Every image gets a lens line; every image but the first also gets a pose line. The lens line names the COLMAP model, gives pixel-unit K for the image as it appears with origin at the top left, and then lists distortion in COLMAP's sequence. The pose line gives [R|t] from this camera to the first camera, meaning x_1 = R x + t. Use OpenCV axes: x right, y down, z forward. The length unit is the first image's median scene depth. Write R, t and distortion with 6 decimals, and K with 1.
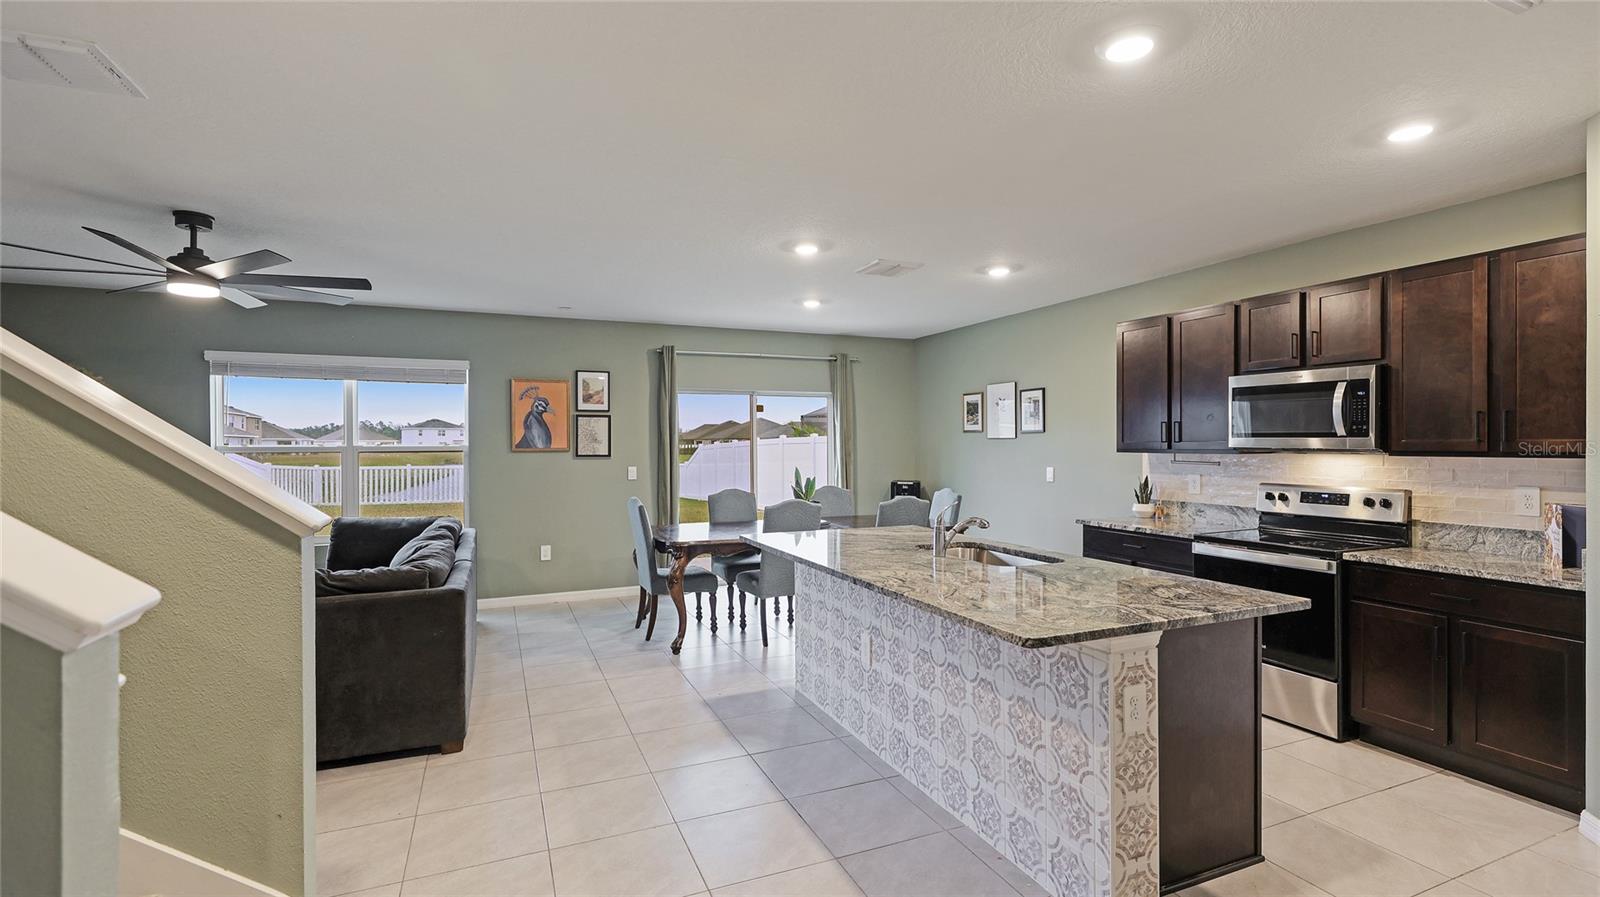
lens RADIAL K [[719.1, 0, 804.3], [0, 719.1, 450.4], [0, 0, 1]] dist [0.000471, 0.000001]
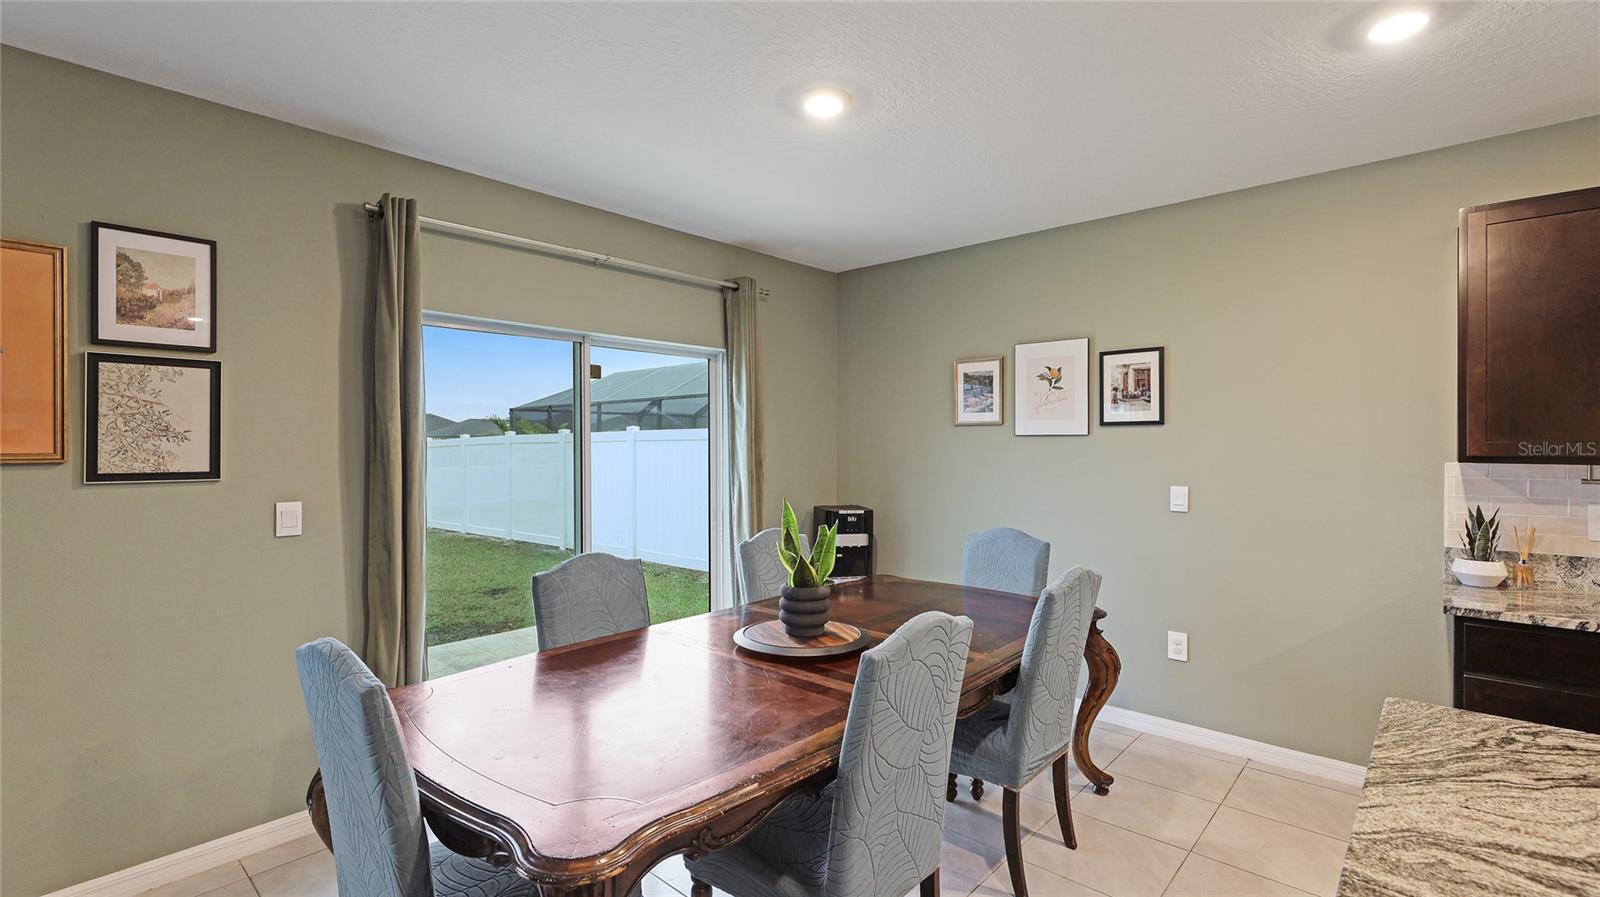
lens RADIAL K [[714.6, 0, 798.4], [0, 714.6, 447.1], [0, 0, 1]] dist [-0.000371, 0.000552]
pose [[0.912870, 0.001859, 0.408245, -0.179295], [0.000048, 0.999989, -0.004662, -0.005454], [-0.408250, 0.004276, 0.912860, 0.662547]]
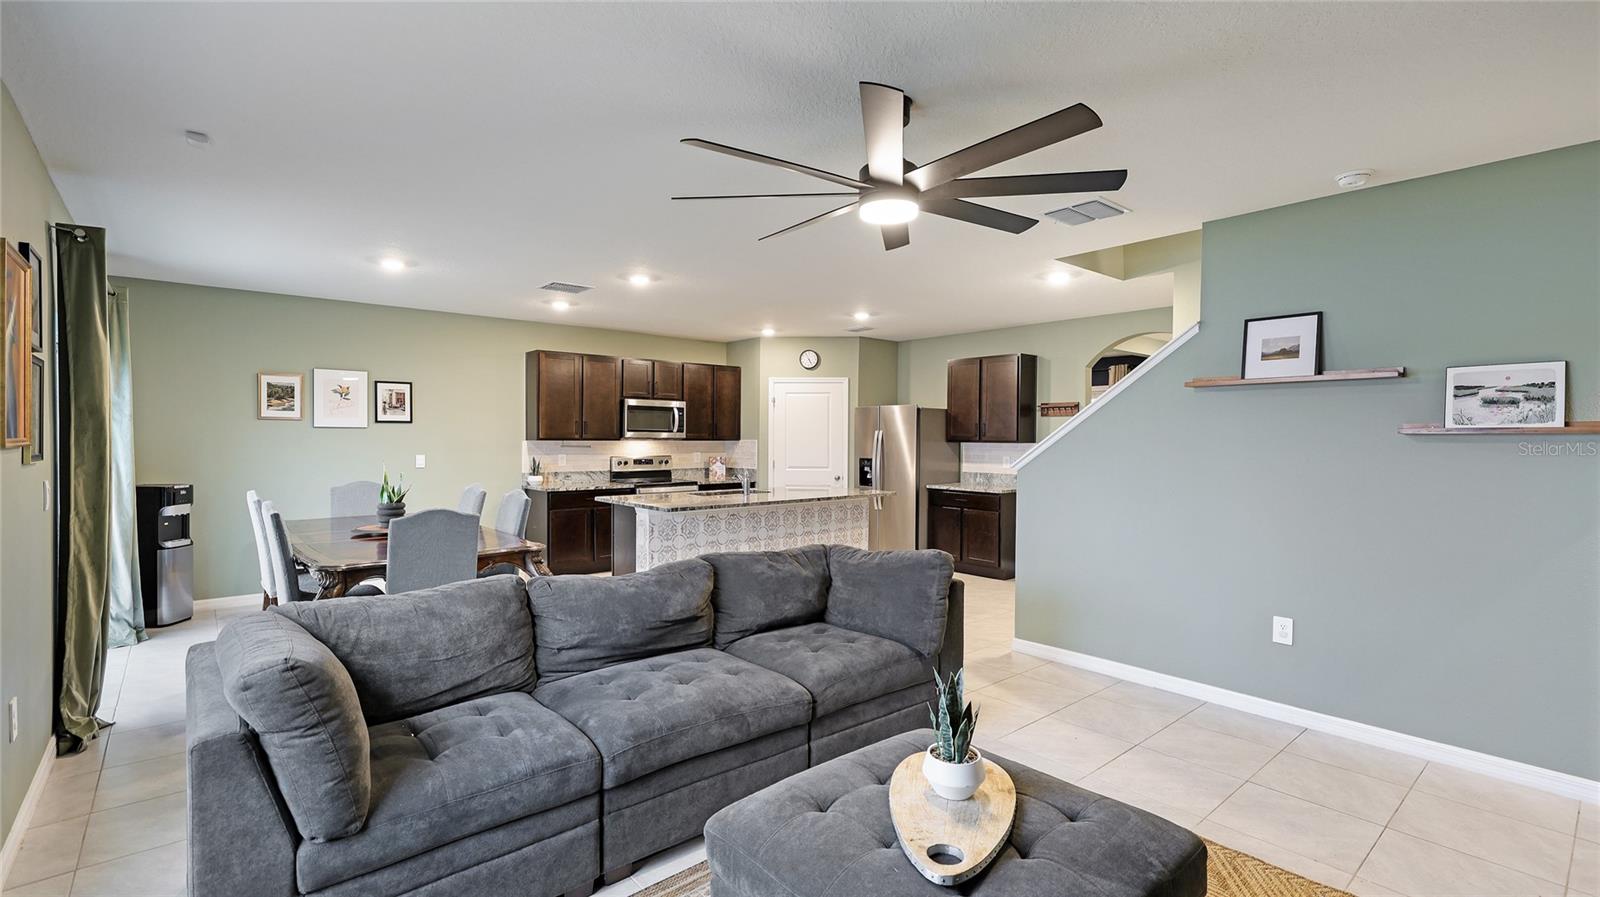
lens RADIAL K [[714.6, 0, 798.4], [0, 714.6, 447.1], [0, 0, 1]] dist [-0.000371, 0.000552]
pose [[-0.293619, -0.013521, 0.955827, -0.967885], [0.003733, 0.999876, 0.015291, -0.003680], [-0.955915, 0.008058, -0.293532, 0.835919]]
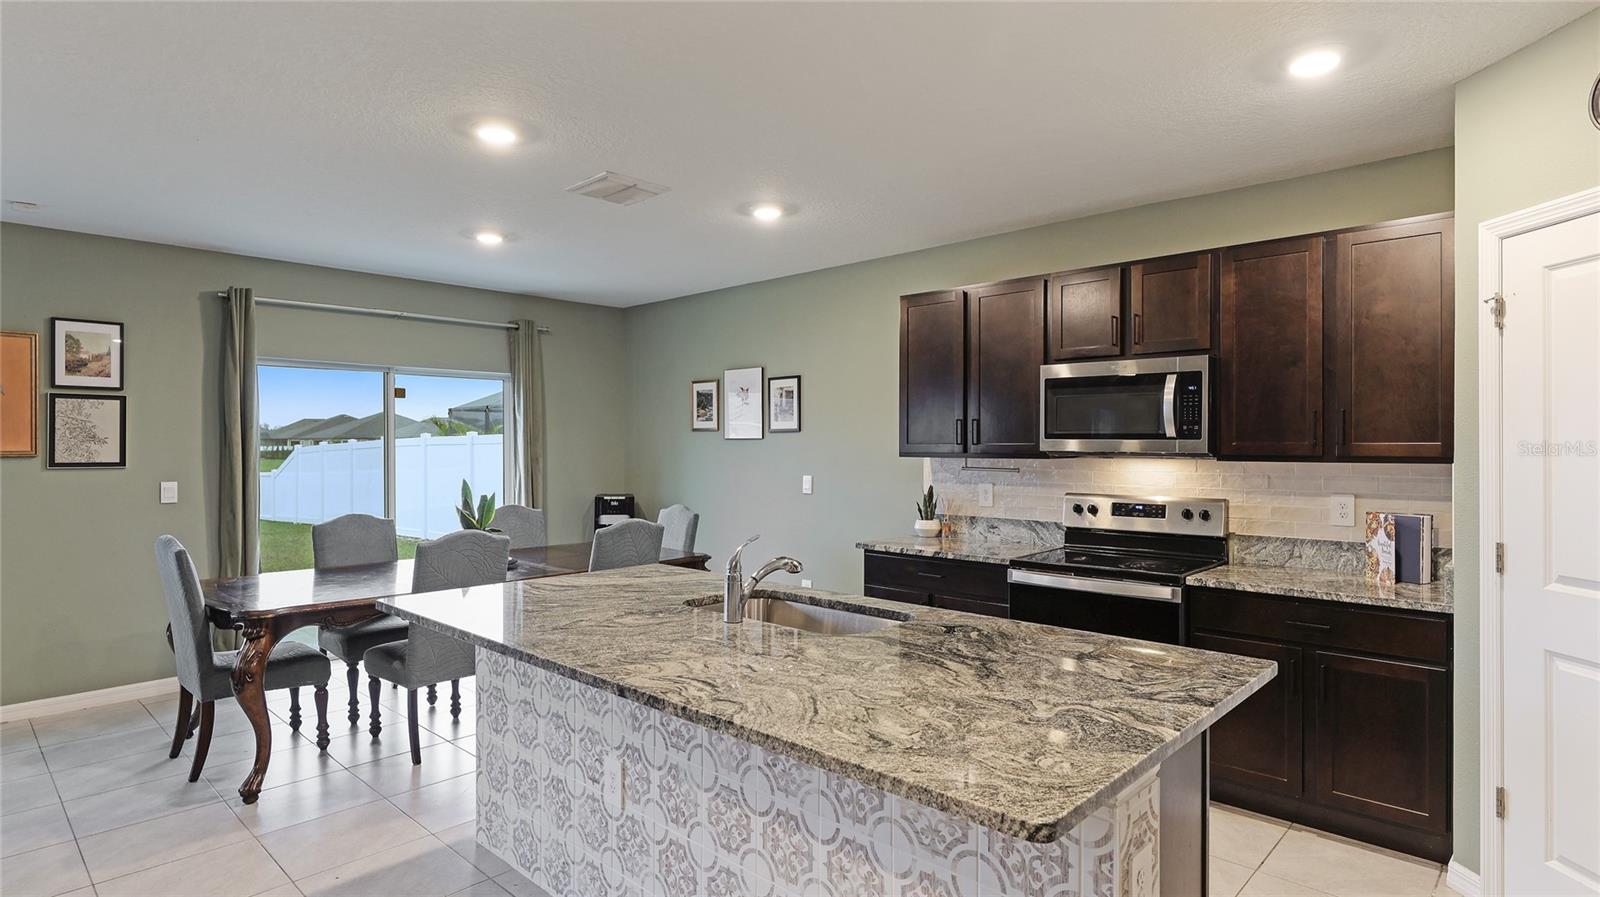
lens RADIAL K [[826.3, 0, 800.0], [0, 826.3, 448.5], [0, 0, 1]] dist [-0.000088, -0.000658]
pose [[0.919795, 0.001645, 0.392397, -0.026683], [0.000710, 0.999983, -0.005856, -0.001235], [-0.392399, 0.005665, 0.919777, 0.177316]]
